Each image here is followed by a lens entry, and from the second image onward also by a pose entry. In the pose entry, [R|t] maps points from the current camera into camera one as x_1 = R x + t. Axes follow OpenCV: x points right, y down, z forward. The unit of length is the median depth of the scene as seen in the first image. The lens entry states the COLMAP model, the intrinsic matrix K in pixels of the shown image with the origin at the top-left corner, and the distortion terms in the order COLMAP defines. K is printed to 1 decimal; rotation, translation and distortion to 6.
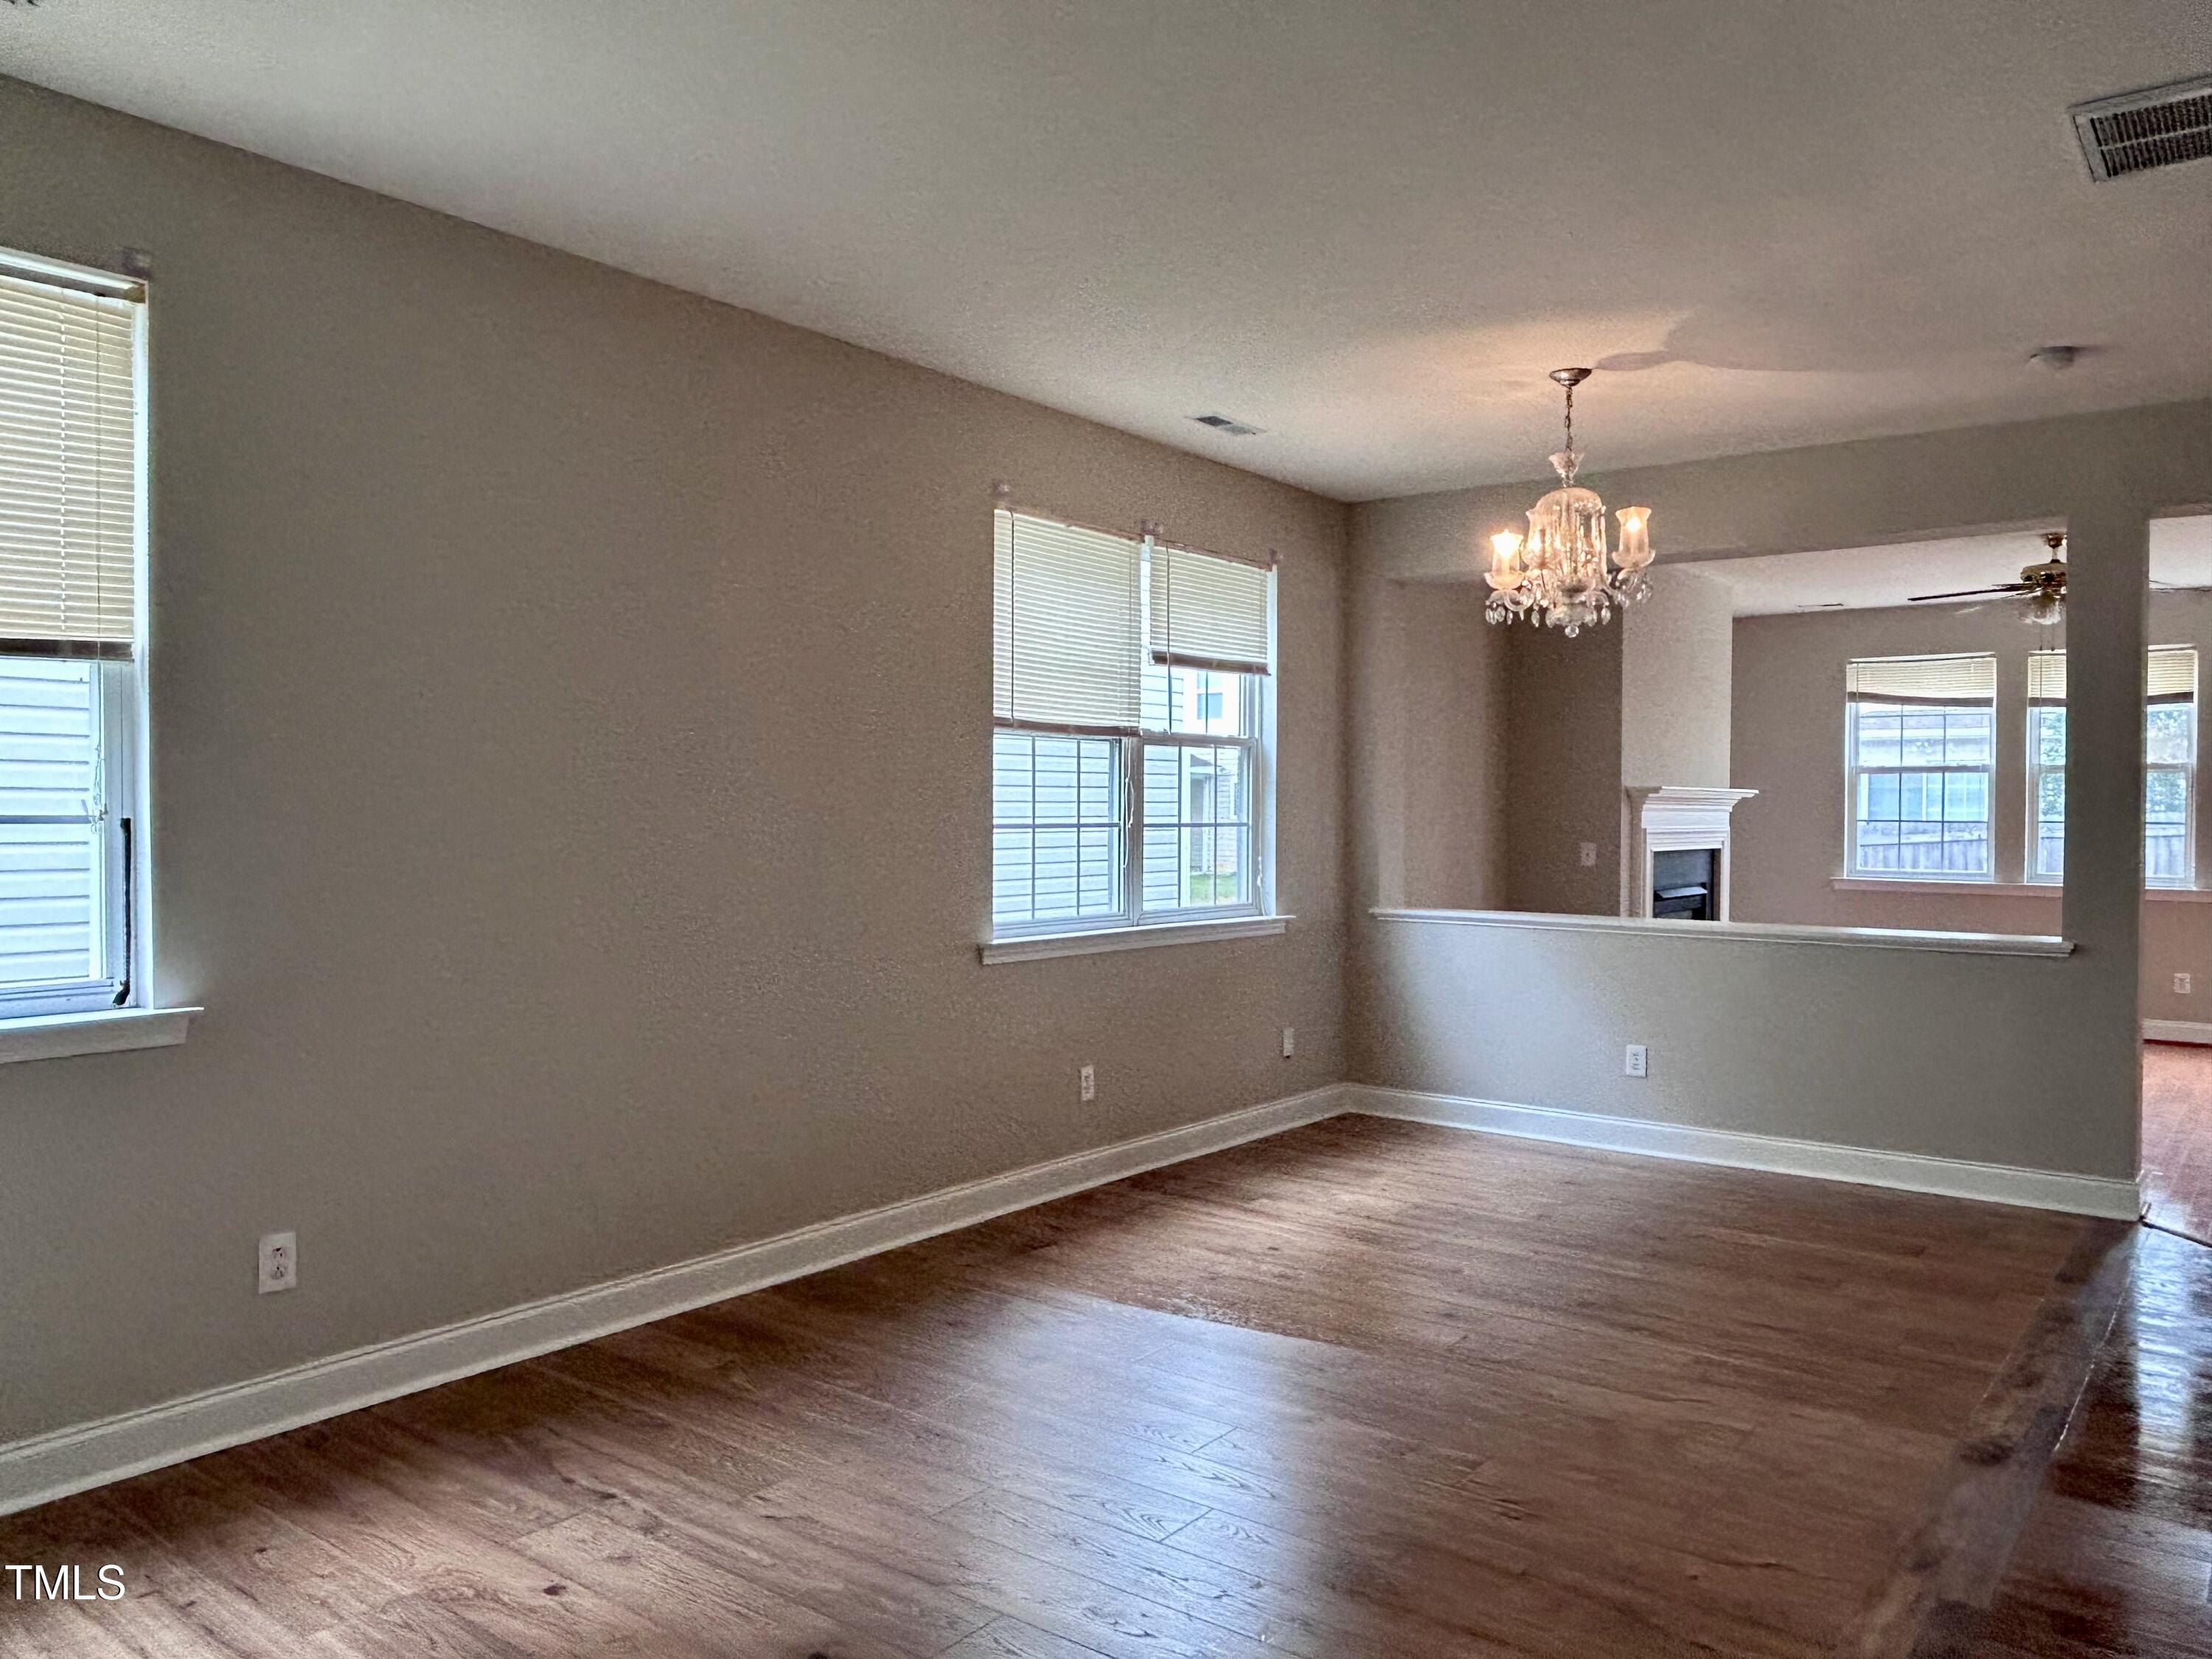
lens RADIAL K [[1626.1, 0, 1106.0], [0, 1626.1, 829.5], [0, 0, 1]] dist [-0.007603, -0.003495]
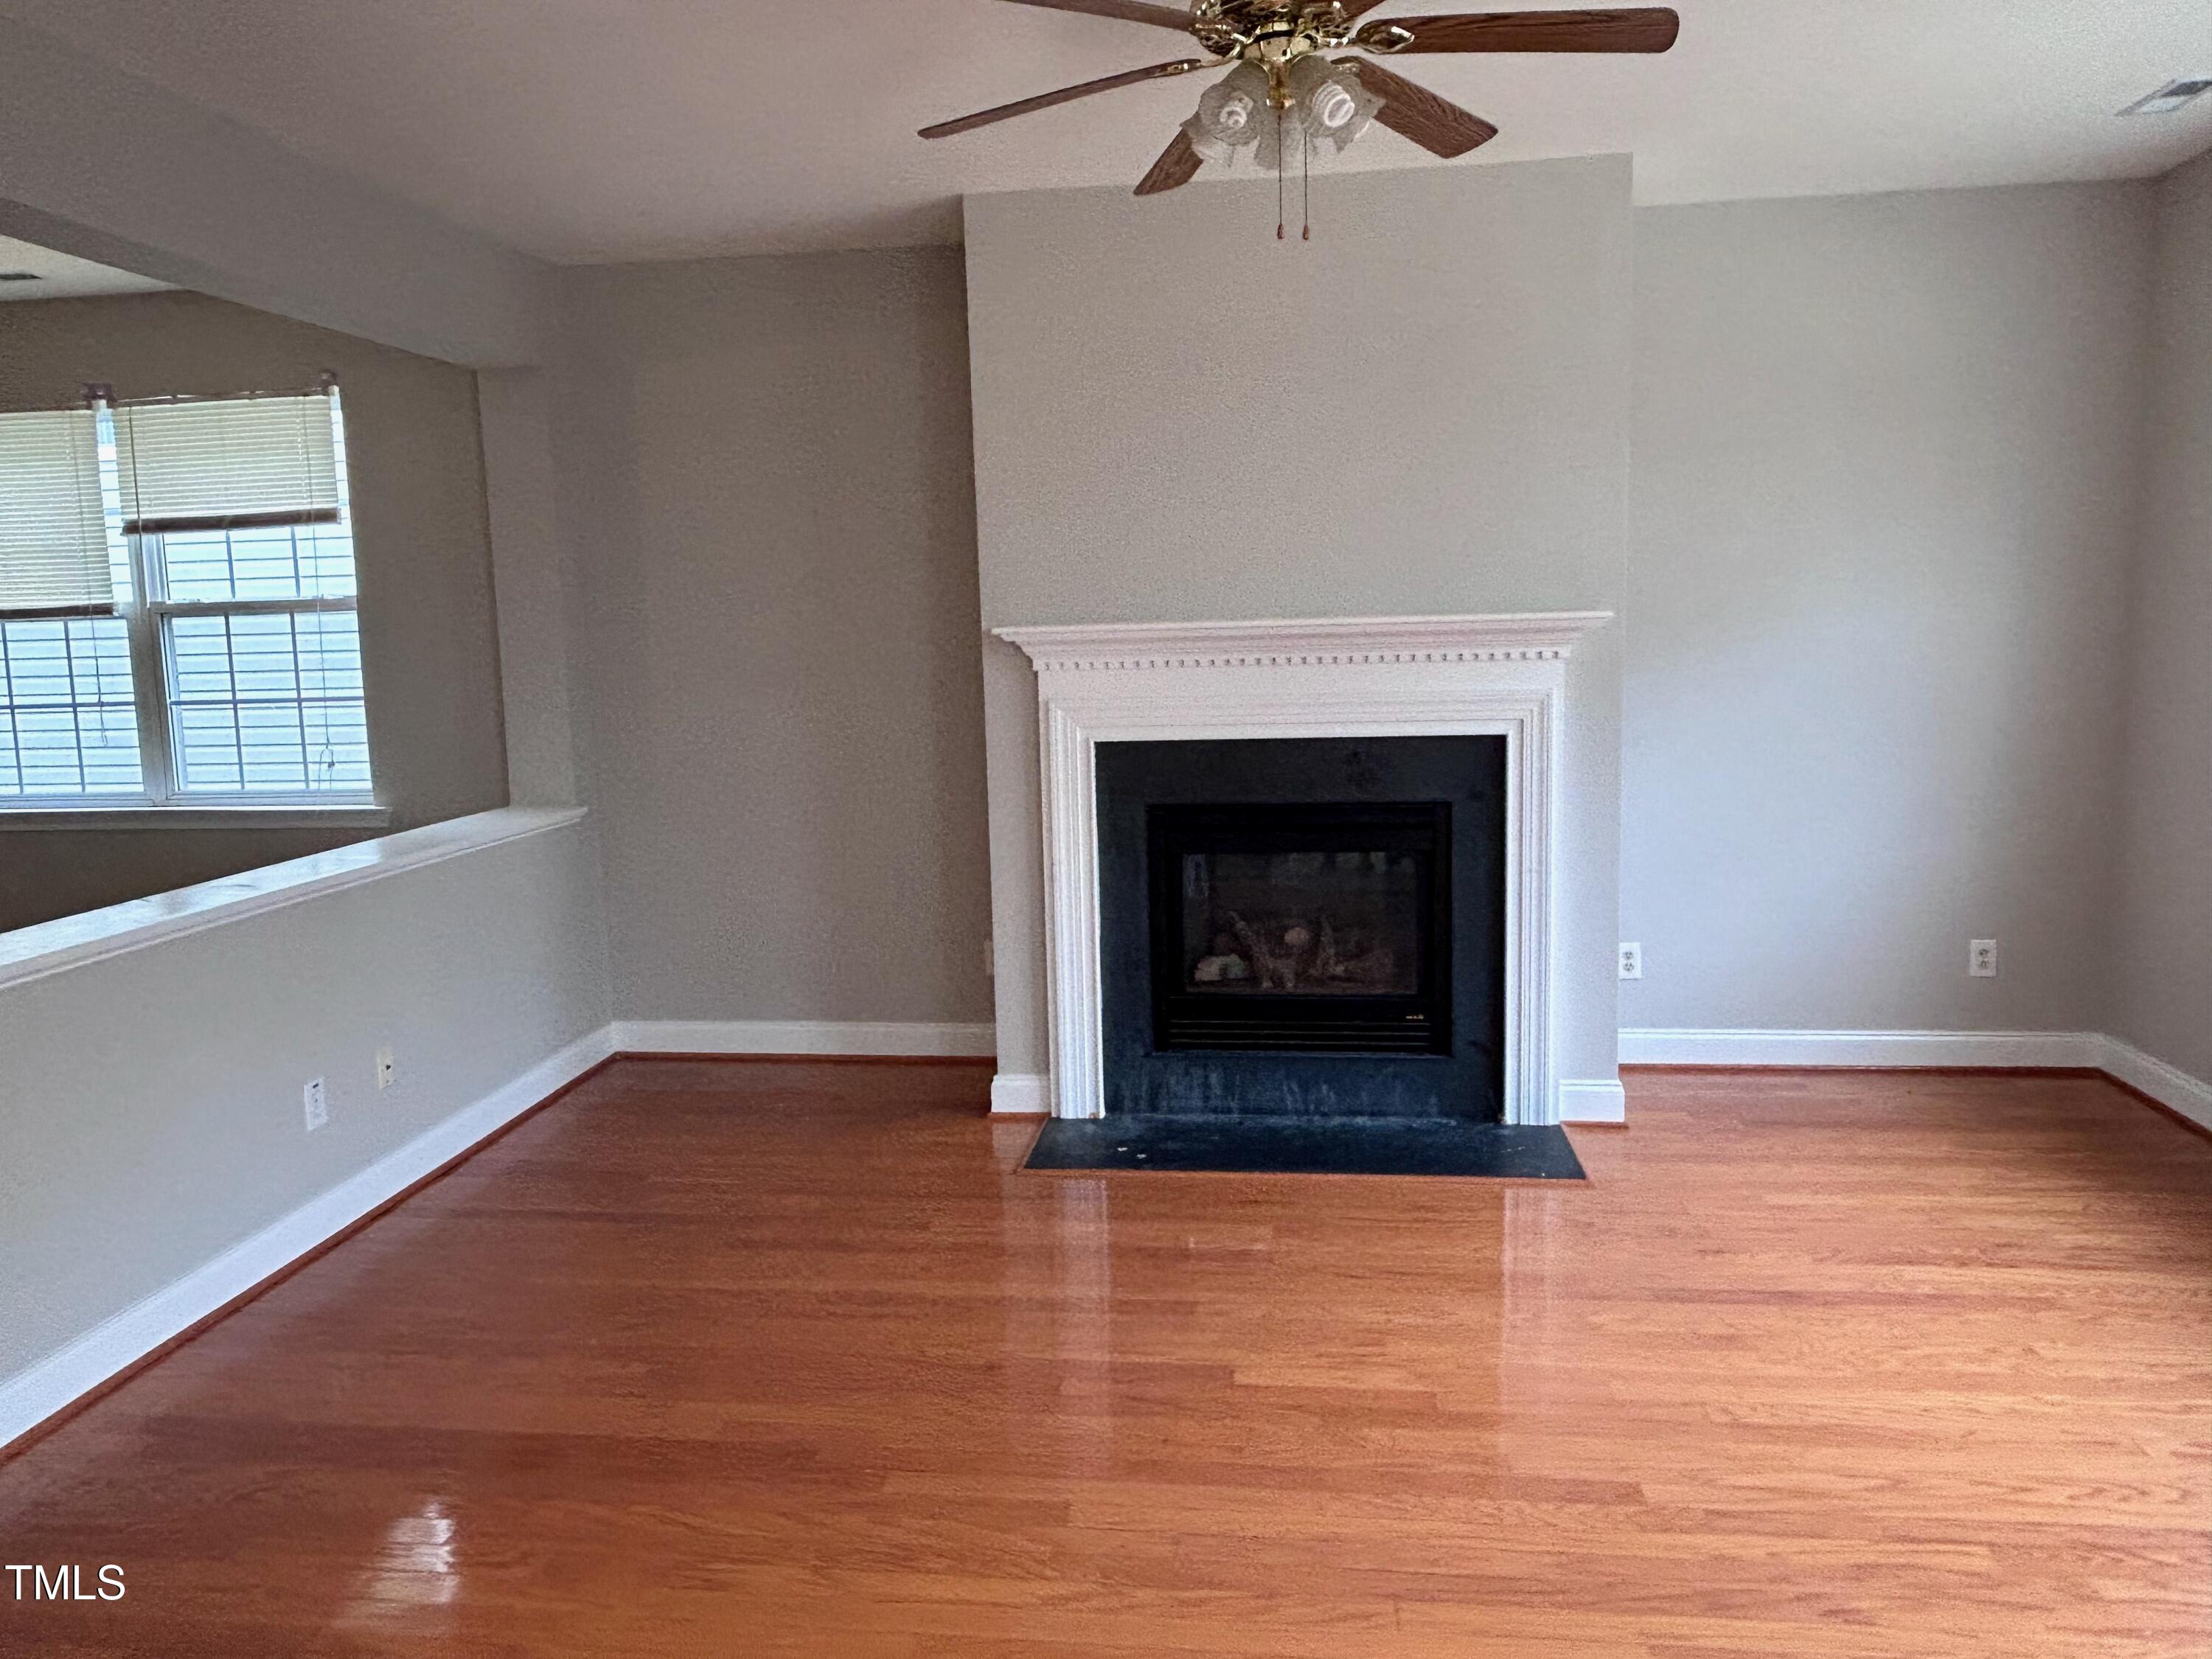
lens RADIAL K [[1626.1, 0, 1106.0], [0, 1626.1, 829.5], [0, 0, 1]] dist [-0.007603, -0.003495]
pose [[0.505229, 0.099630, -0.857215, 1.134604], [0.014148, 0.992224, 0.123660, -0.039596], [0.862869, -0.074605, 0.499891, 0.997529]]
